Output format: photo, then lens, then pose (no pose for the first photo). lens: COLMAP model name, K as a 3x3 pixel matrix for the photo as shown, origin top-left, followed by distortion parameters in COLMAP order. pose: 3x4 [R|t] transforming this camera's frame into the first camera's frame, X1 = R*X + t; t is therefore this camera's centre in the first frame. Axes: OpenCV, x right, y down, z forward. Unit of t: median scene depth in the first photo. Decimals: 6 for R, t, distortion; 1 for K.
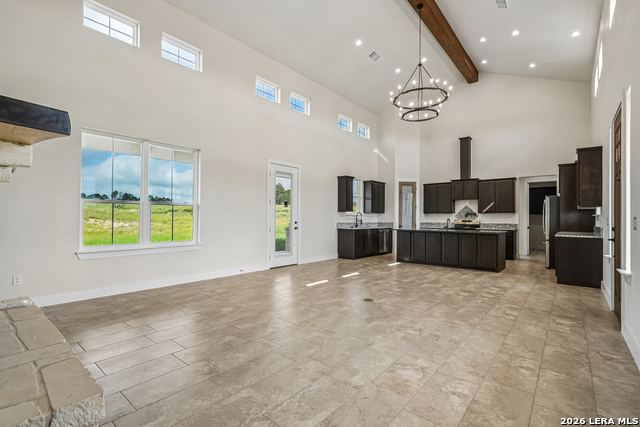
lens RADIAL K [[298.7, 0, 321.7], [0, 298.7, 215.9], [0, 0, 1]] dist [0.002442, 0.000246]
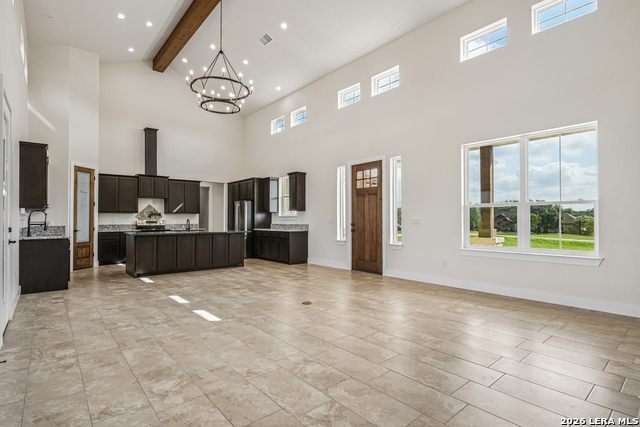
lens RADIAL K [[319.6, 0, 320.0], [0, 319.6, 213.5], [0, 0, 1]] dist [0.001941, -0.000147]
pose [[0.168661, 0.011108, 0.985612, -0.401410], [-0.004277, 0.999935, -0.010537, -0.000174], [-0.985665, -0.002438, 0.168698, 0.362262]]
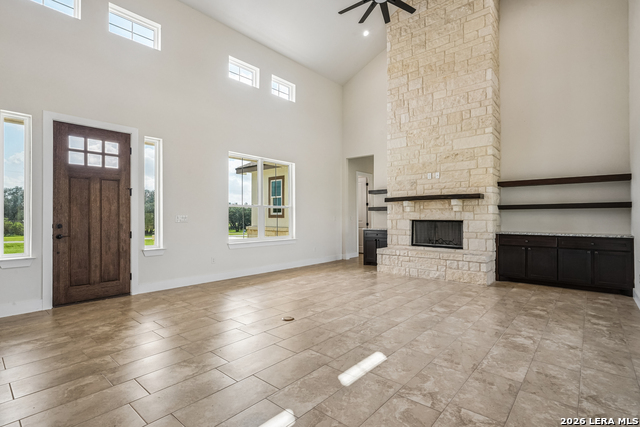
lens RADIAL K [[311.6, 0, 319.4], [0, 311.6, 216.2], [0, 0, 1]] dist [-0.003564, 0.000359]
pose [[-0.999681, -0.006510, 0.024407, 0.025498], [-0.006811, 0.999901, -0.012301, 0.007206], [-0.024325, -0.012463, -0.999626, 0.849698]]
